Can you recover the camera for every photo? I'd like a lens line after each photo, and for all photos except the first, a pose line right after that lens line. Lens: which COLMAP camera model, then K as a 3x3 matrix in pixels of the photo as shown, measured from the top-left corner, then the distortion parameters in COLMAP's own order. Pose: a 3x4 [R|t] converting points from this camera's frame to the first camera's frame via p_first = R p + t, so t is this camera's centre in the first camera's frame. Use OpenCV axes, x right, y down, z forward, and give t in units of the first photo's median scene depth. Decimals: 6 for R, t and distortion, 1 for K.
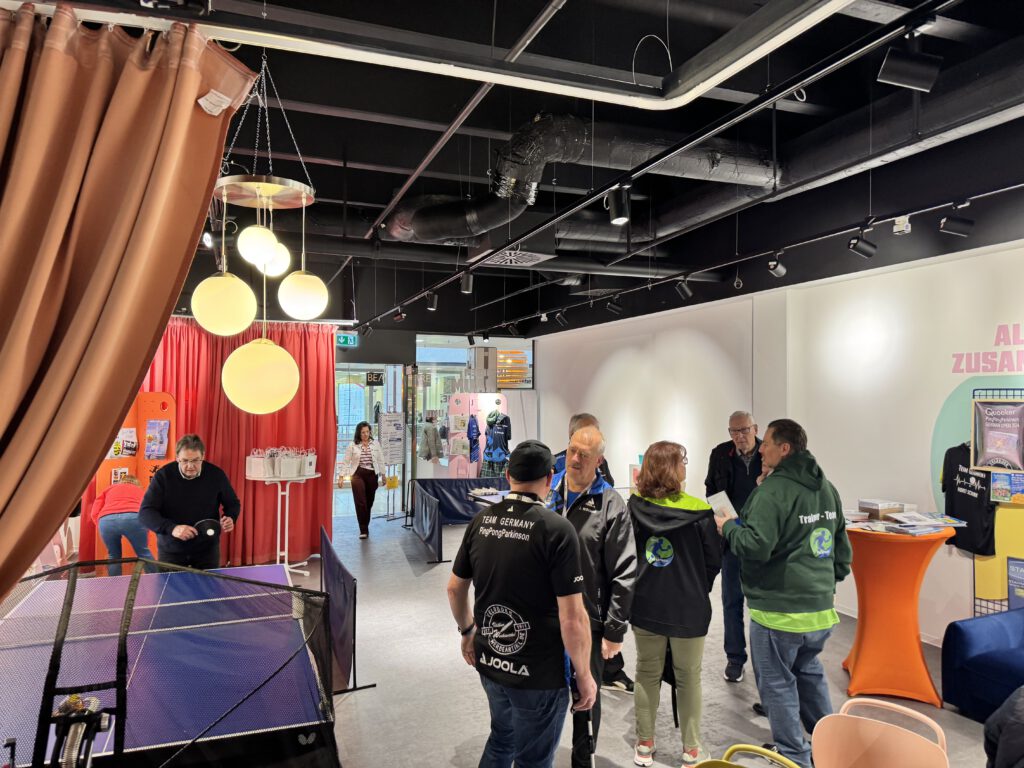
lens RADIAL K [[709.8, 0, 512.0], [0, 709.8, 384.0], [0, 0, 1]] dist [-0.000456, -0.001534]
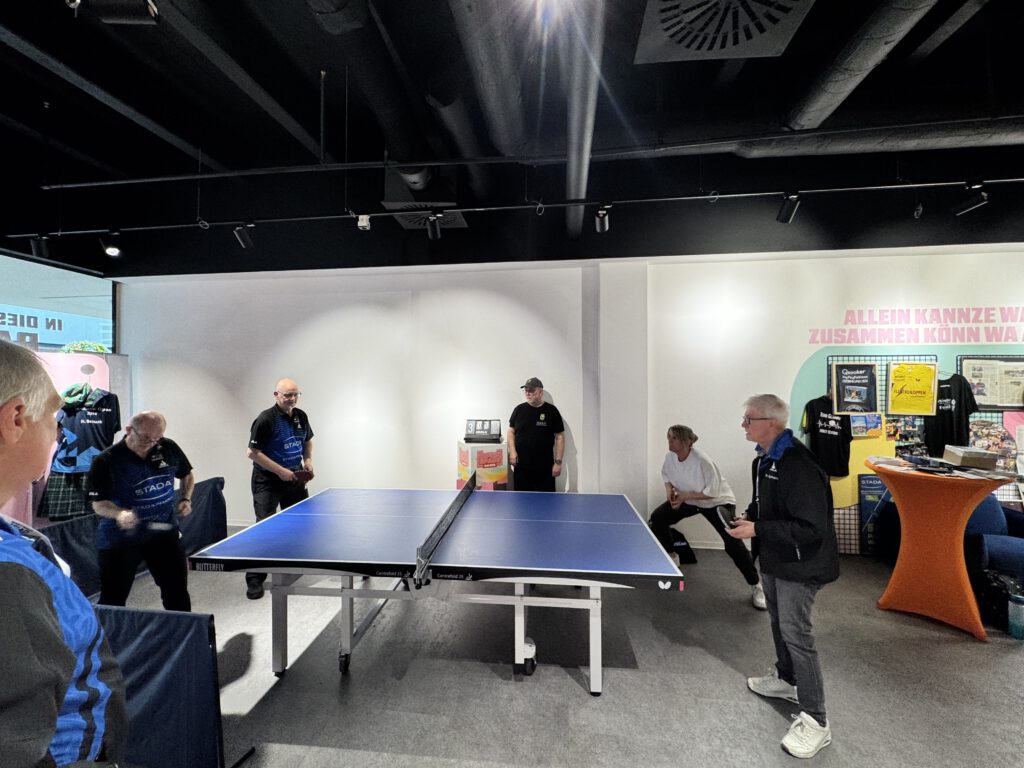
lens RADIAL K [[410.4, 0, 512.0], [0, 410.4, 384.0], [0, 0, 1]] dist [-0.000981, -0.000120]
pose [[0.476494, 0.001874, 0.879176, -0.326826], [-0.014936, 0.999871, 0.005963, 0.065647], [-0.879051, -0.015973, 0.476460, 1.154261]]
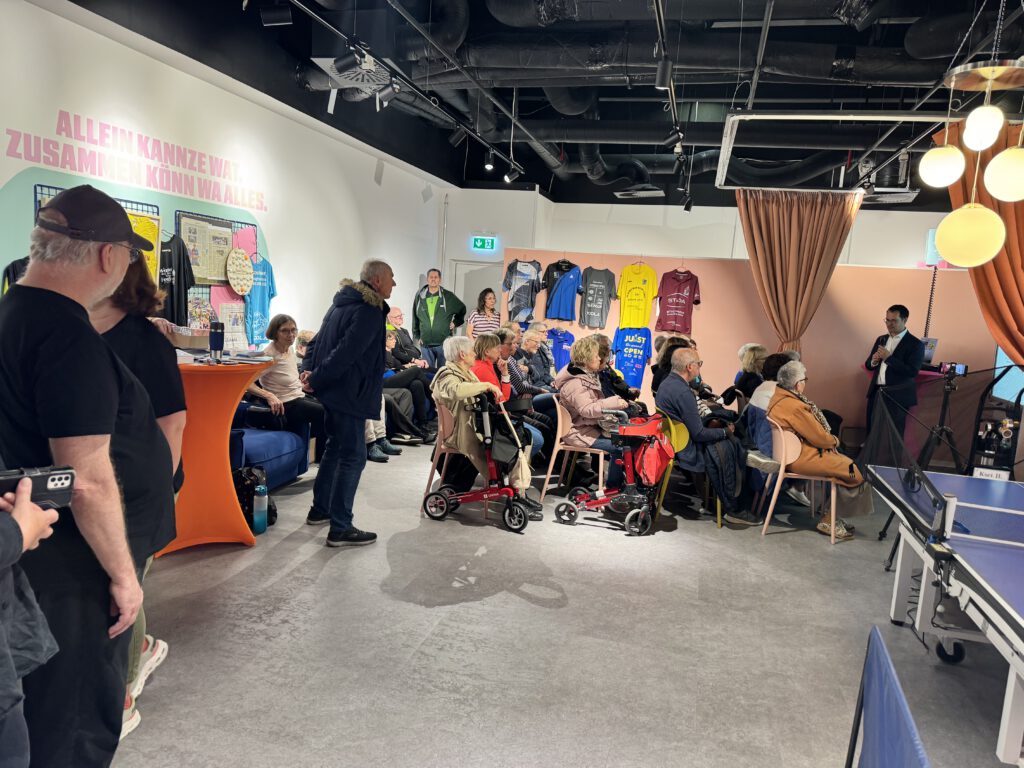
lens RADIAL K [[719.8, 0, 506.4], [0, 719.8, 395.2], [0, 0, 1]] dist [0.001076, -0.005762]
pose [[-0.800380, -0.142668, 0.582270, -0.255978], [-0.081817, 0.988177, 0.129658, 0.091755], [-0.593884, 0.056136, -0.802590, 1.336979]]
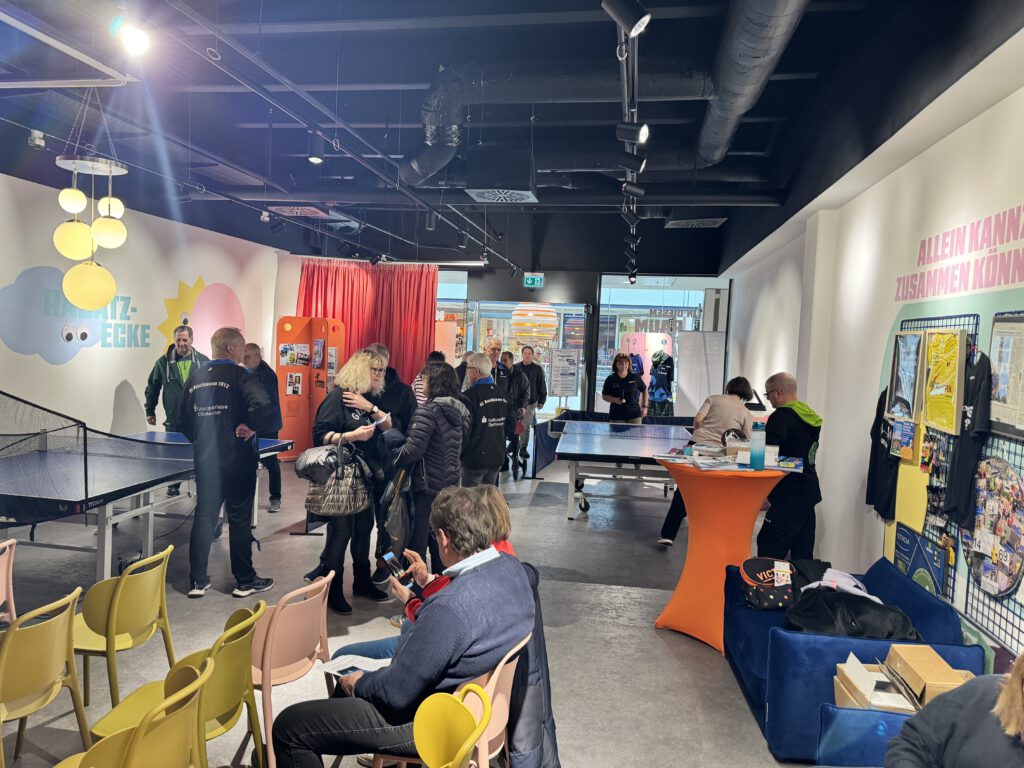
lens RADIAL K [[723.9, 0, 512.0], [0, 723.9, 384.0], [0, 0, 1]] dist [0.090611, -0.001918]
pose [[0.856171, 0.065397, -0.512537, 0.707802], [-0.031117, 0.996683, 0.075193, 0.029553], [0.515754, -0.048430, 0.855367, 0.026317]]
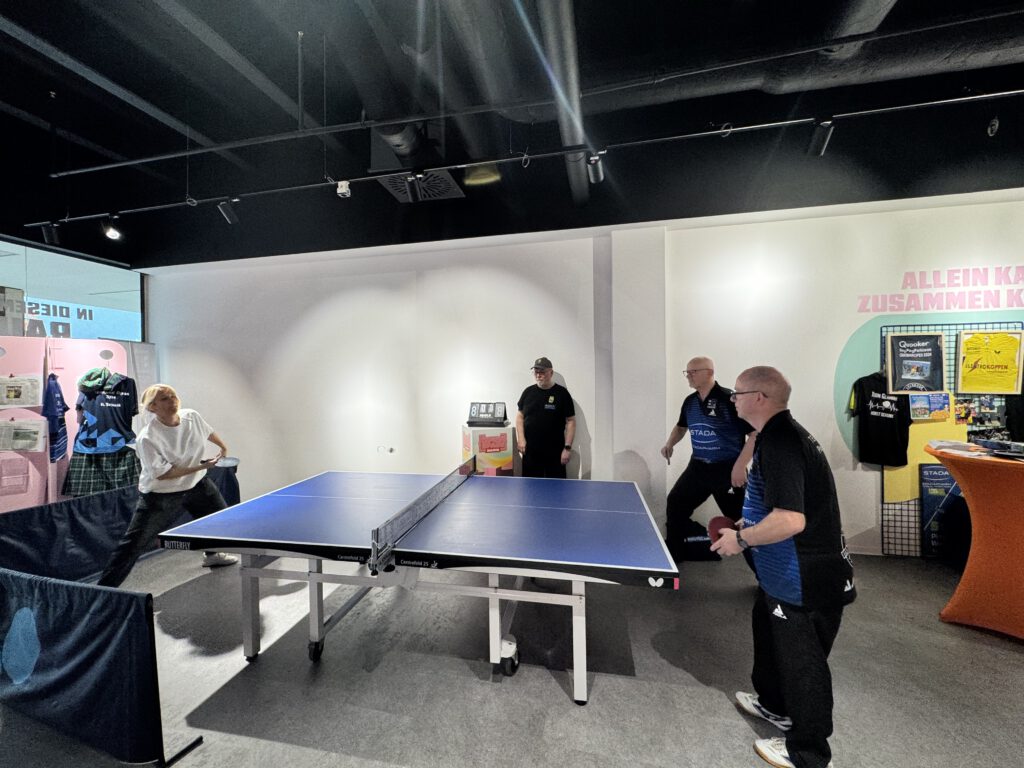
lens RADIAL K [[408.8, 0, 512.0], [0, 408.8, 384.0], [0, 0, 1]] dist [-0.001206, 0.000109]
pose [[0.561429, -0.014177, 0.827403, -0.248563], [-0.004329, 0.999789, 0.020068, 0.091589], [-0.827514, -0.014848, 0.561249, 1.122165]]
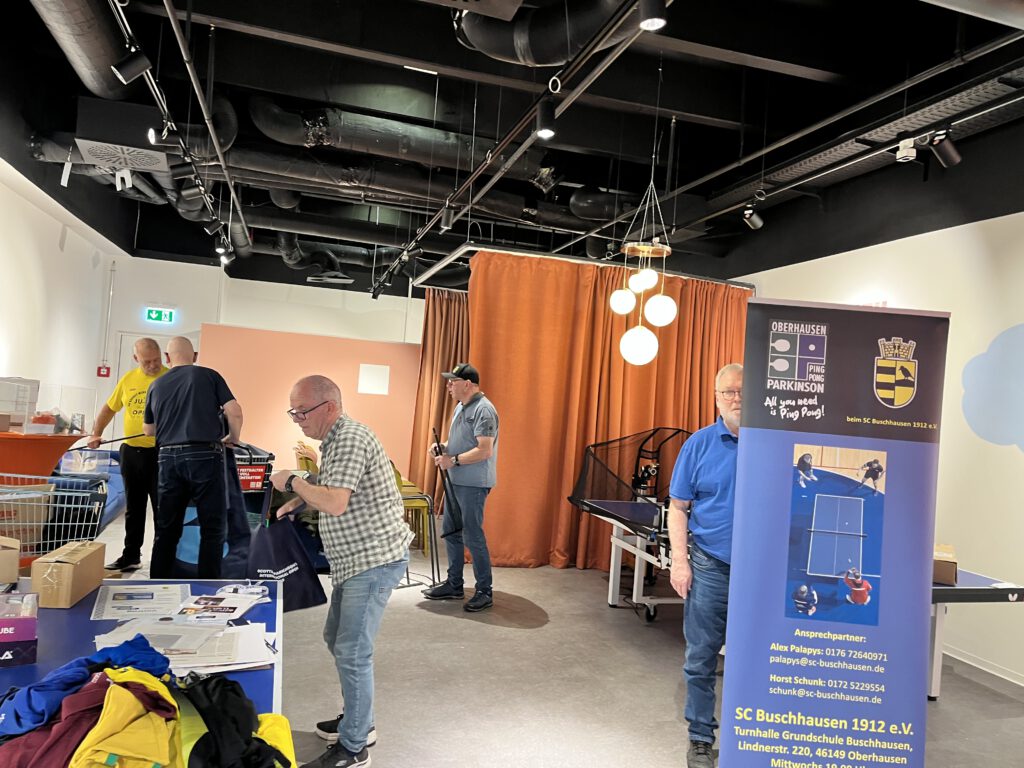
lens RADIAL K [[766.3, 0, 512.0], [0, 766.3, 384.0], [0, 0, 1]] dist [0.088744, -0.087300]
pose [[-0.991760, -0.080549, 0.099620, -0.122498], [-0.083994, 0.995988, -0.030874, 0.104618], [-0.096733, -0.038987, -0.994547, 1.683381]]
